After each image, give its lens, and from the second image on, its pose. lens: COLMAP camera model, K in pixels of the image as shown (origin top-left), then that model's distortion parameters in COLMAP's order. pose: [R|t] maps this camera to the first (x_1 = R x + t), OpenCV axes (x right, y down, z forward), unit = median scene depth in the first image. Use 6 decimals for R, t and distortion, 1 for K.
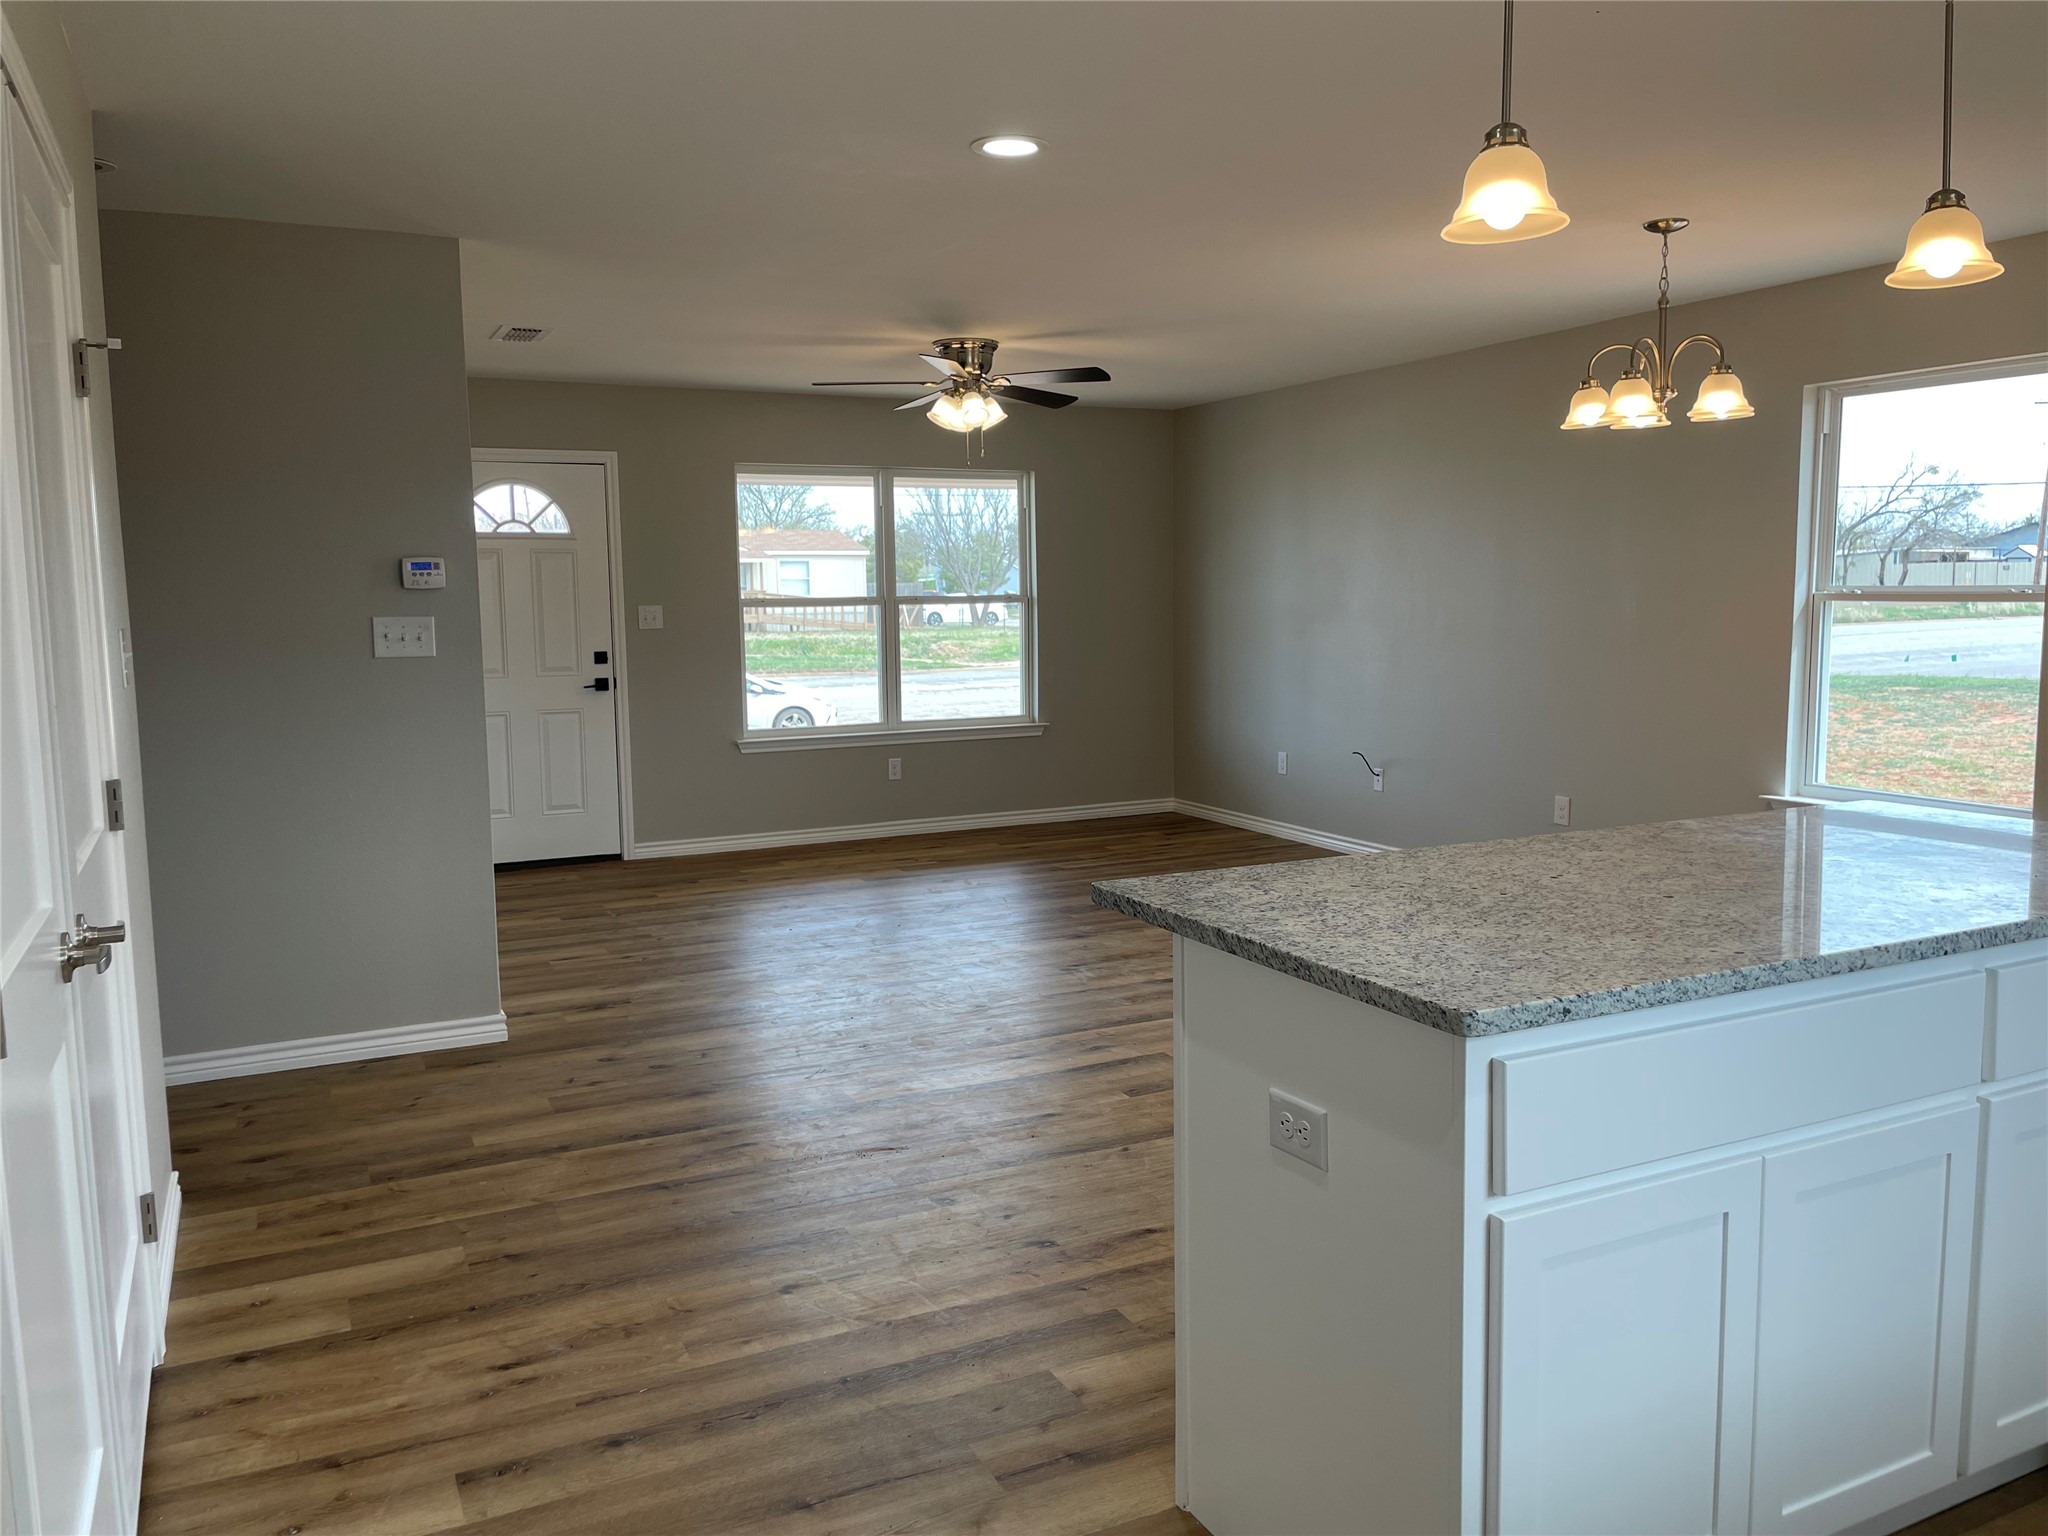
lens RADIAL K [[1561.3, 0, 1024.0], [0, 1561.3, 768.0], [0, 0, 1]] dist [0.000781, 0.000335]
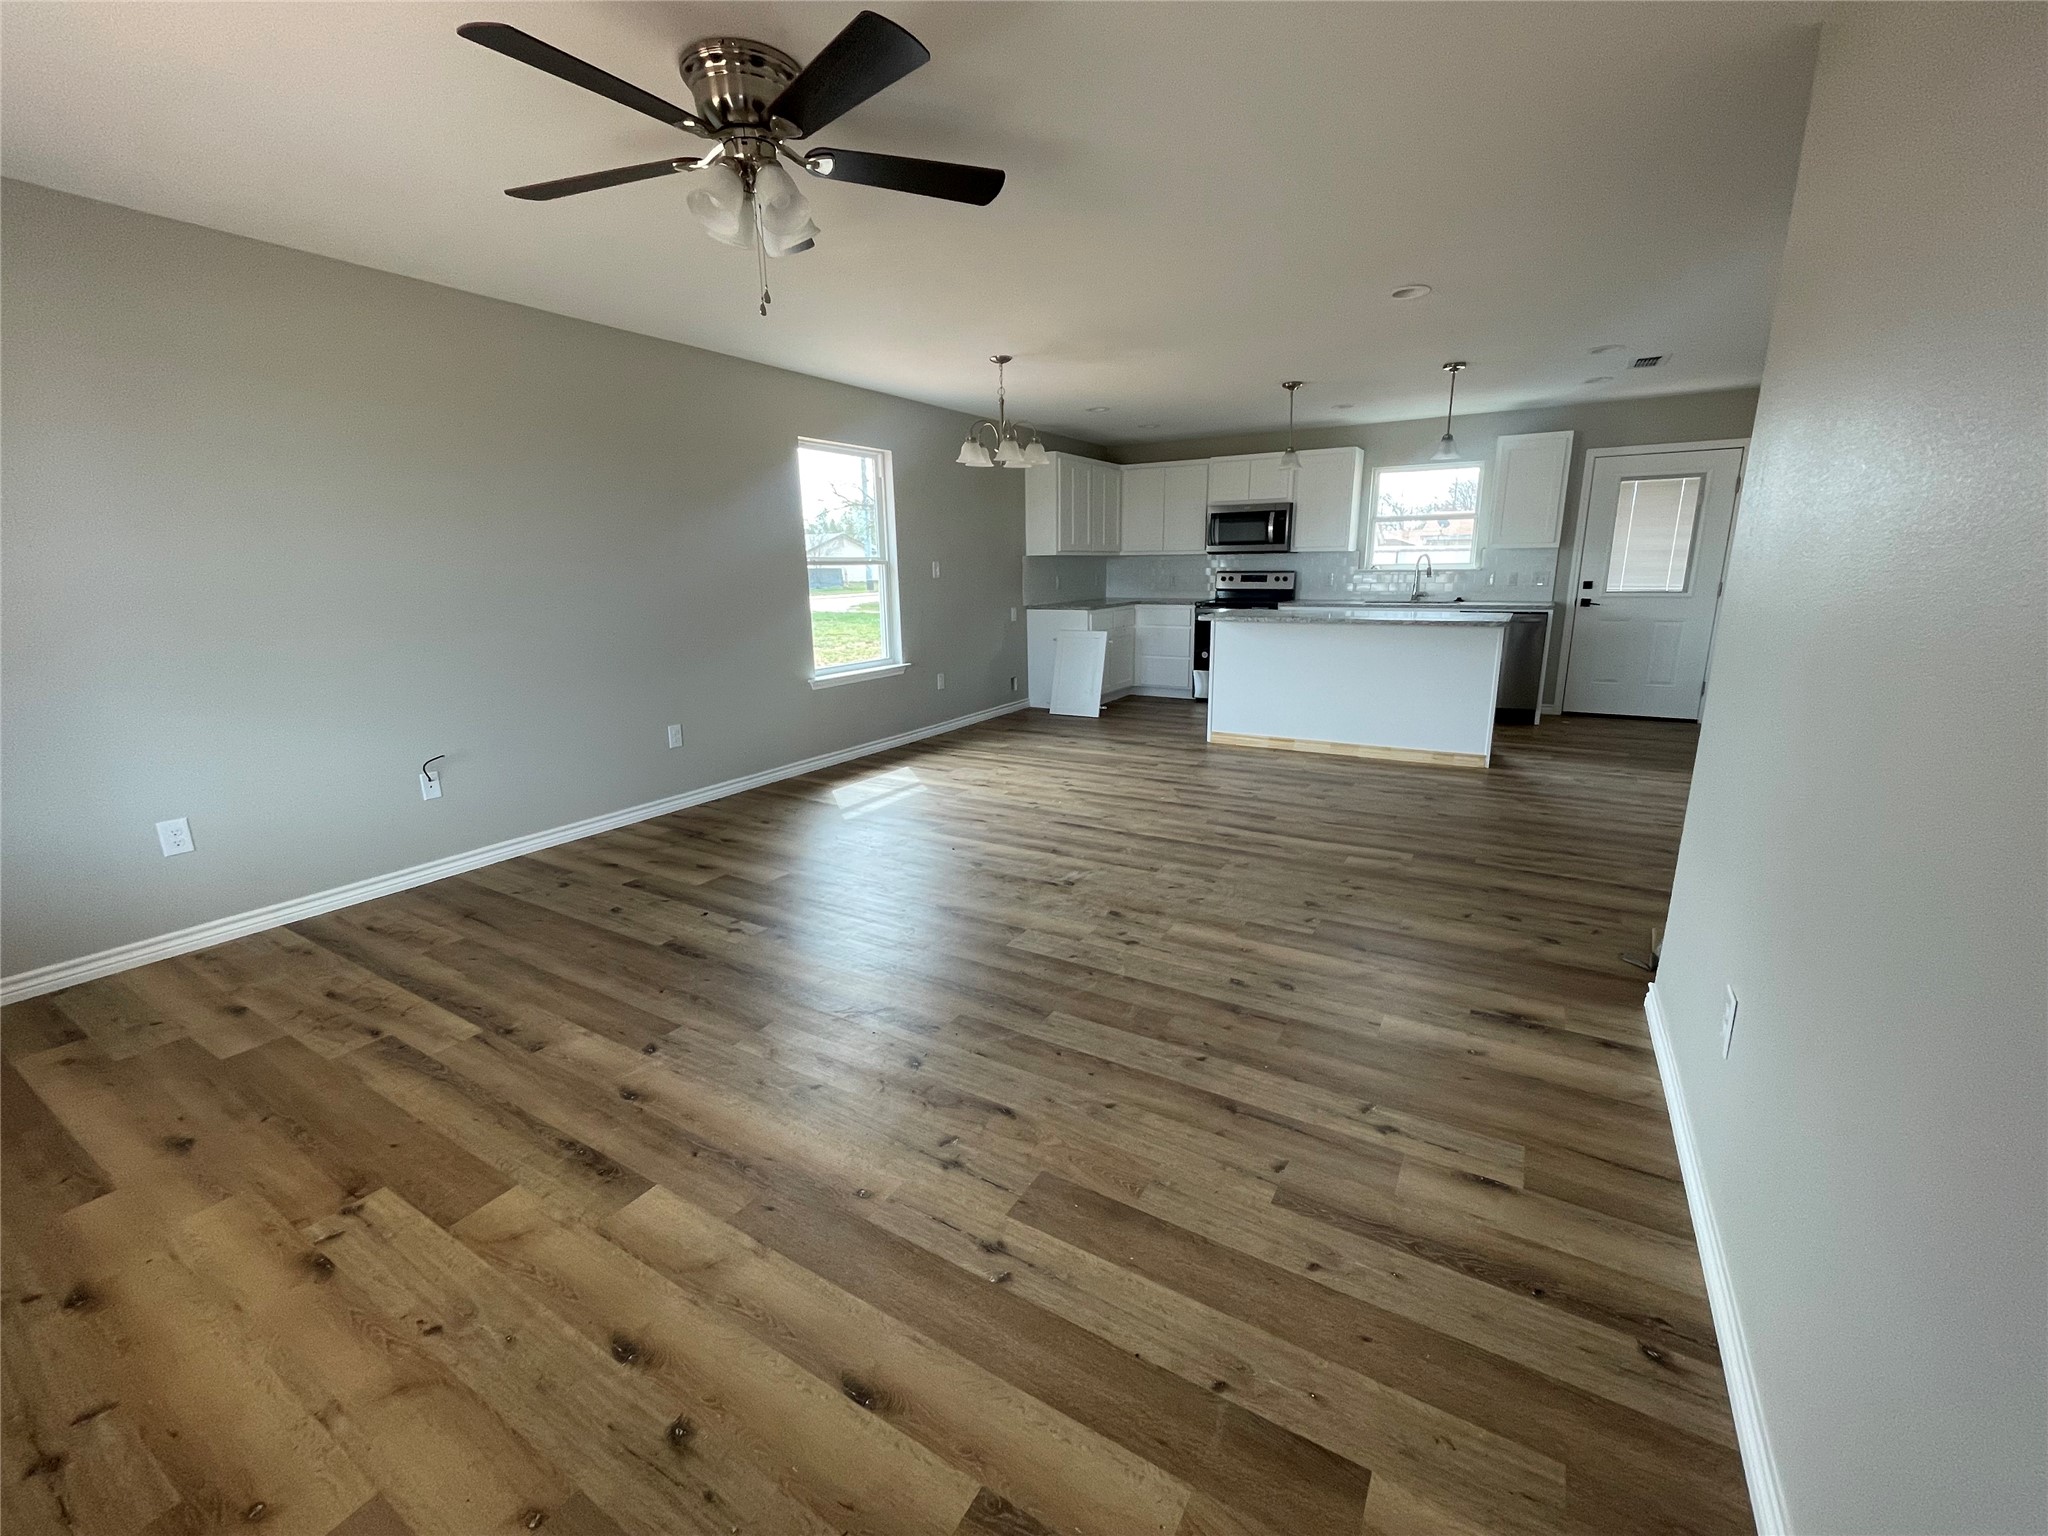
lens RADIAL K [[839.7, 0, 1013.1], [0, 839.7, 758.9], [0, 0, 1]] dist [0.001314, 0.000039]
pose [[-0.535399, -0.167818, 0.827759, -0.535000], [0.117118, 0.955841, 0.269538, -0.156267], [-0.836440, 0.241255, -0.492102, 1.572161]]
